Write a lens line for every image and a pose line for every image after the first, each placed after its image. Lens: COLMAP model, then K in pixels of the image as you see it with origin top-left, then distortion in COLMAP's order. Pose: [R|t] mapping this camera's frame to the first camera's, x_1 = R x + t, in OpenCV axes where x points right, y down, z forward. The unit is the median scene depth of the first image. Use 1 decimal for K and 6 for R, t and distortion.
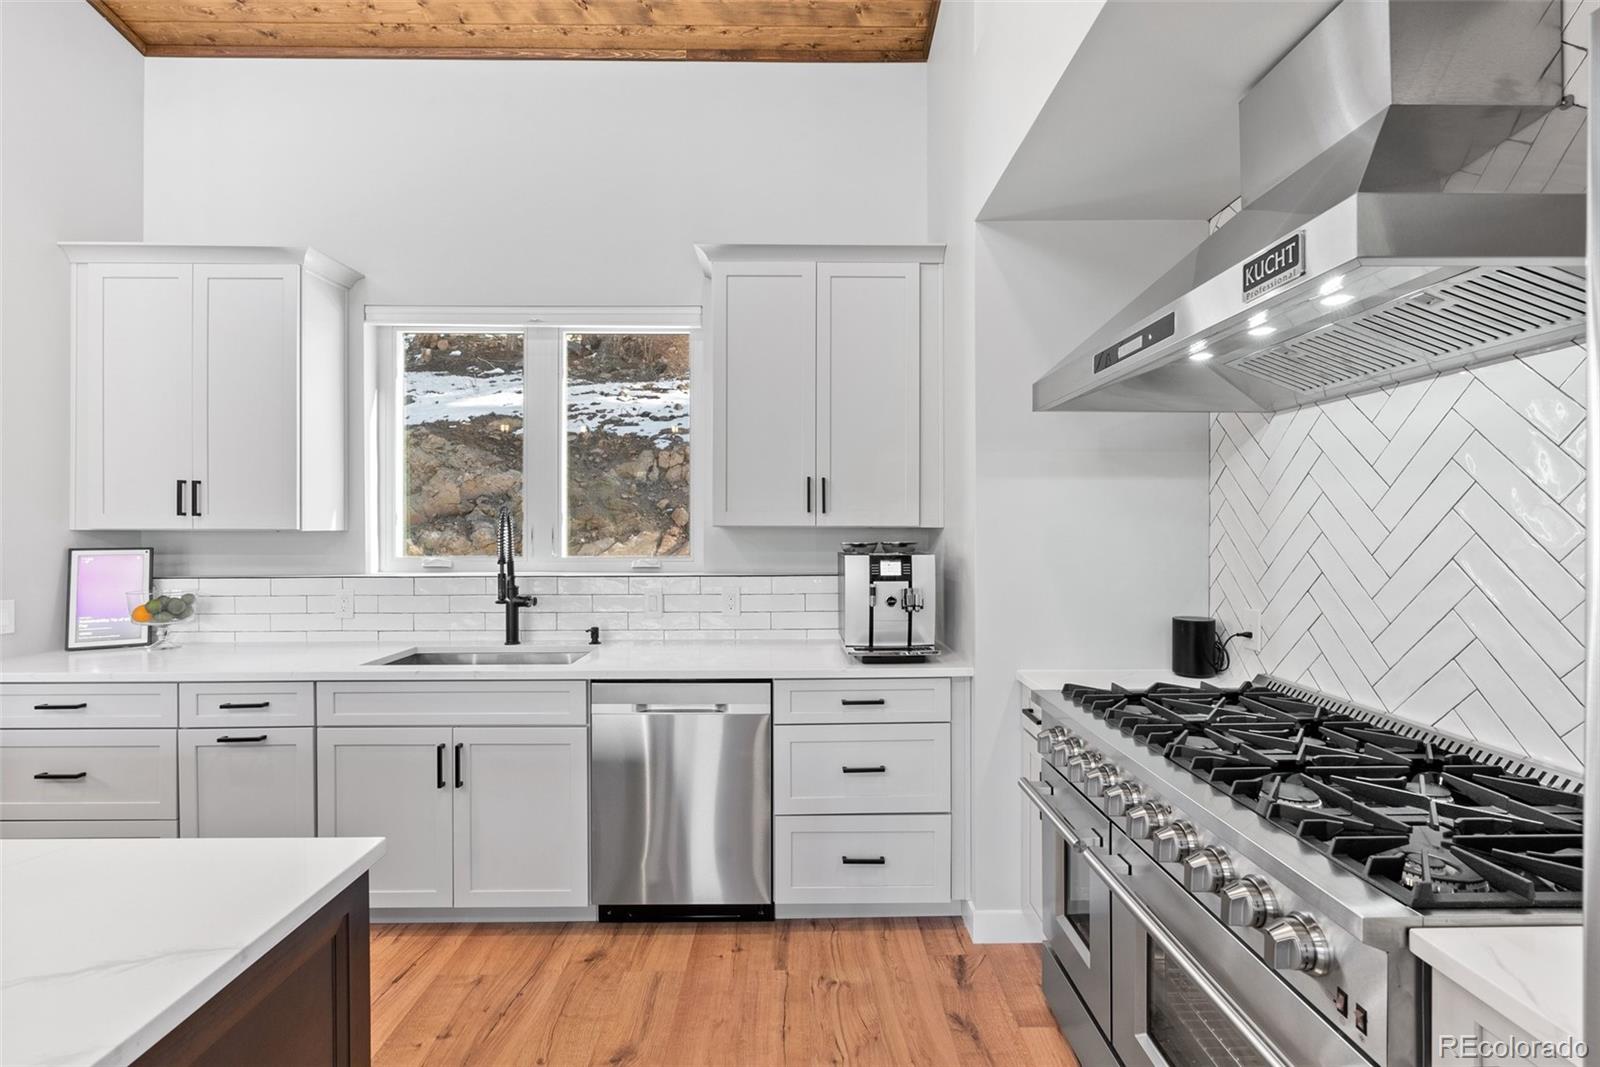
lens RADIAL K [[743.0, 0, 802.1], [0, 743.0, 531.0], [0, 0, 1]] dist [-0.006120, 0.002141]
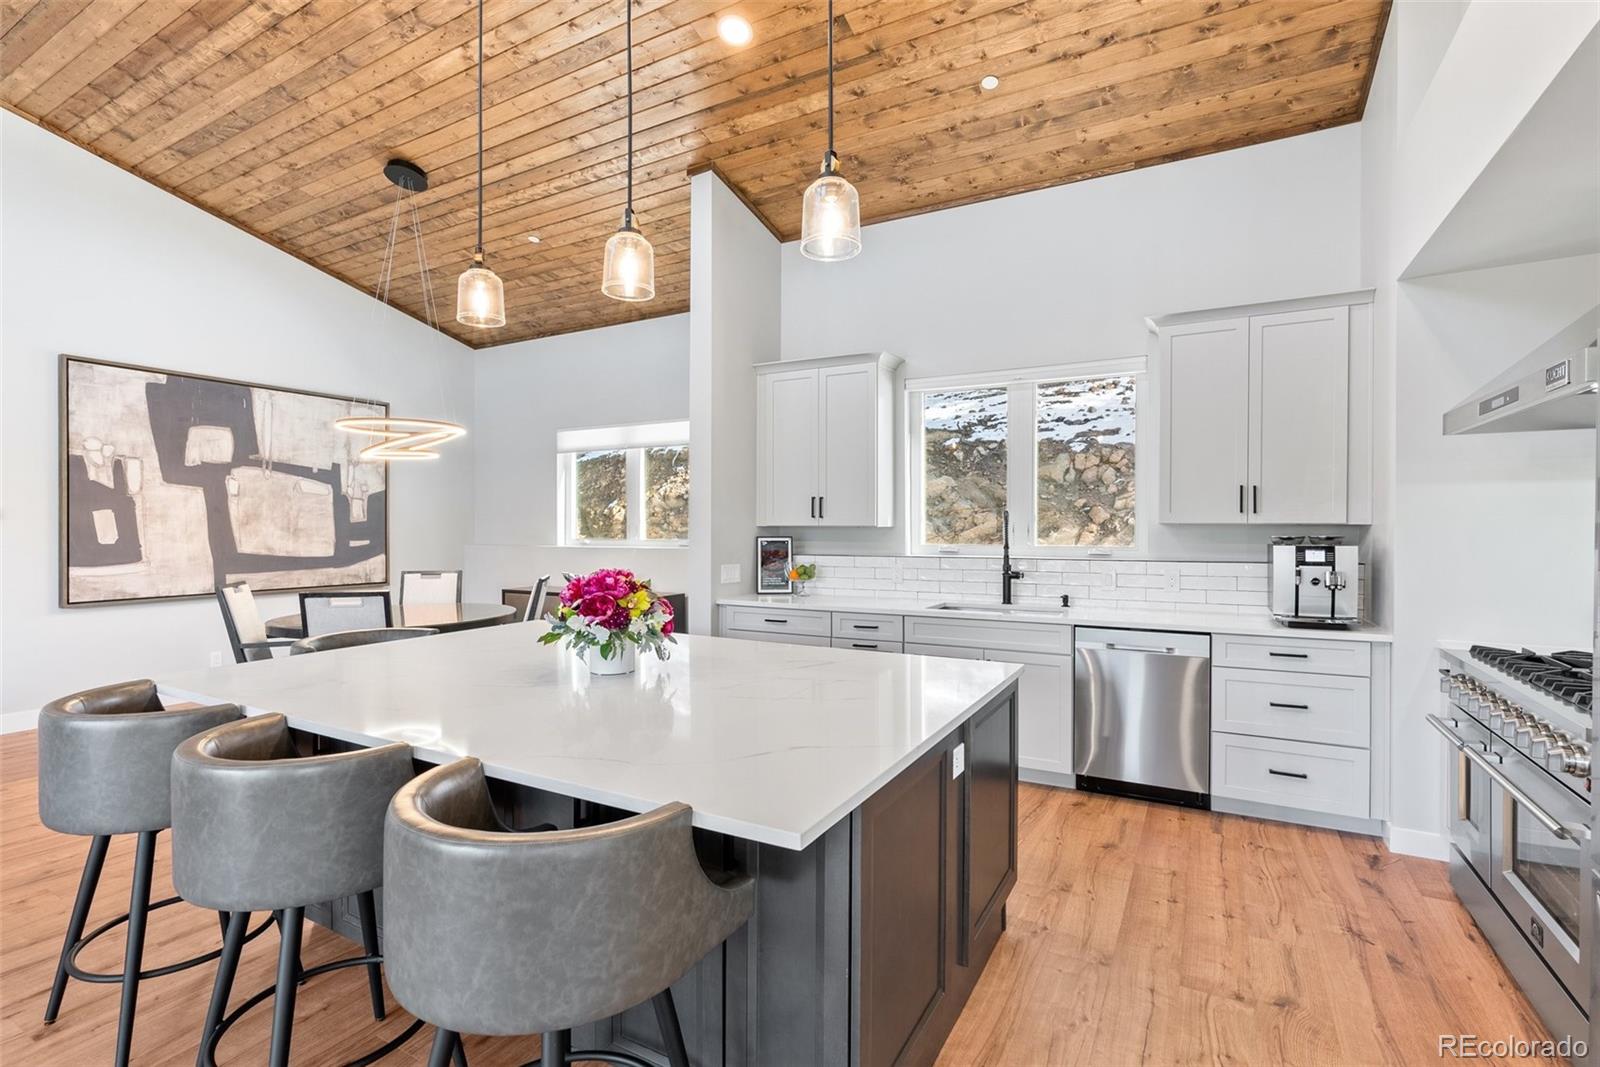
lens RADIAL K [[743.0, 0, 800.7], [0, 743.0, 534.8], [0, 0, 1]] dist [-0.006120, 0.002141]
pose [[0.868756, 0.005845, -0.495206, -0.018381], [-0.001696, 0.999960, 0.008828, 0.003421], [0.495237, -0.006830, 0.868731, -0.520358]]
